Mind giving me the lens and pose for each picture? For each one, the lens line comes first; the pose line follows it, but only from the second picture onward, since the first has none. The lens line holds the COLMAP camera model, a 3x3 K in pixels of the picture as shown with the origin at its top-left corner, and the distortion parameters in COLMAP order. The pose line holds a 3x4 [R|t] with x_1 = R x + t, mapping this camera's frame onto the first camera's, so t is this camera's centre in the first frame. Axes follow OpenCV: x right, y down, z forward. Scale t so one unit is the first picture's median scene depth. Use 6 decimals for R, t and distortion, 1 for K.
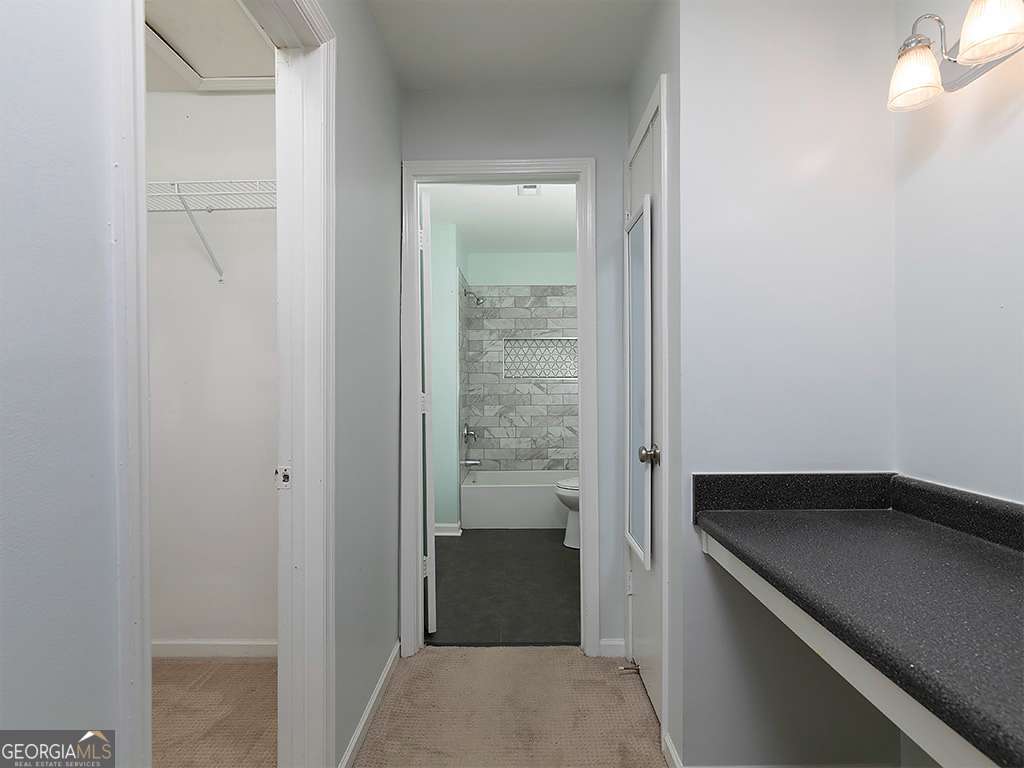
lens RADIAL K [[494.1, 0, 495.7], [0, 494.1, 385.9], [0, 0, 1]] dist [0.001806, 0.000124]
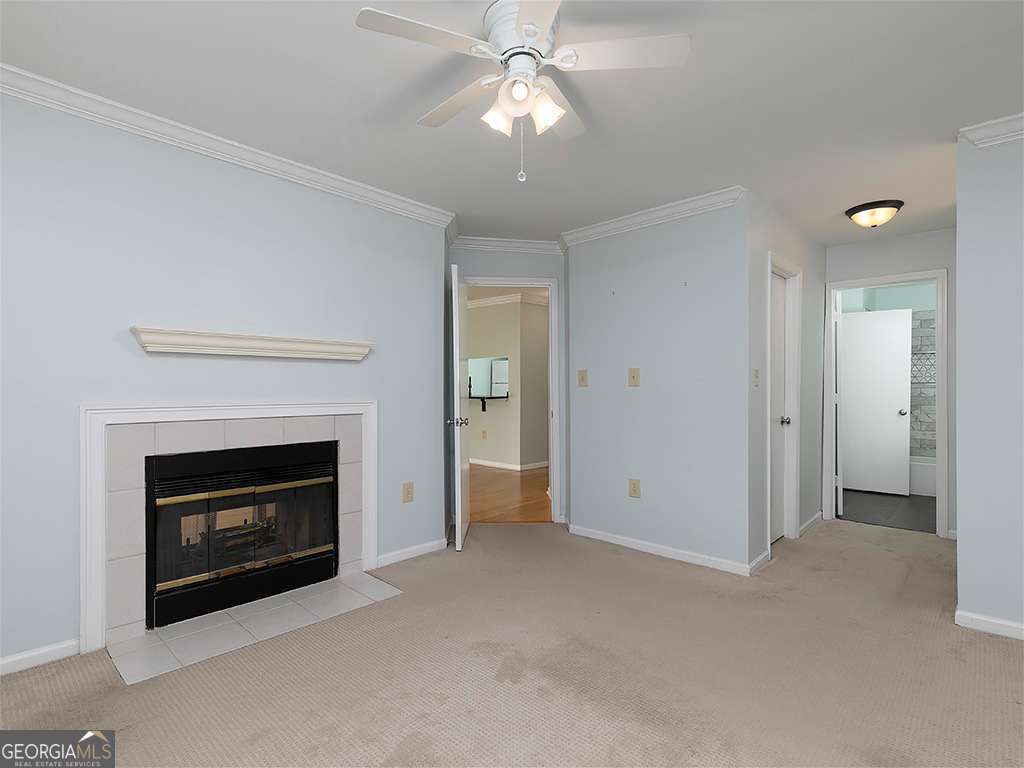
lens RADIAL K [[494.1, 0, 495.7], [0, 494.1, 385.9], [0, 0, 1]] dist [0.001806, 0.000124]
pose [[0.740106, 0.007985, -0.672443, 0.086927], [-0.003463, 0.999962, 0.008063, -0.016578], [0.672482, -0.003639, 0.740105, -0.679274]]
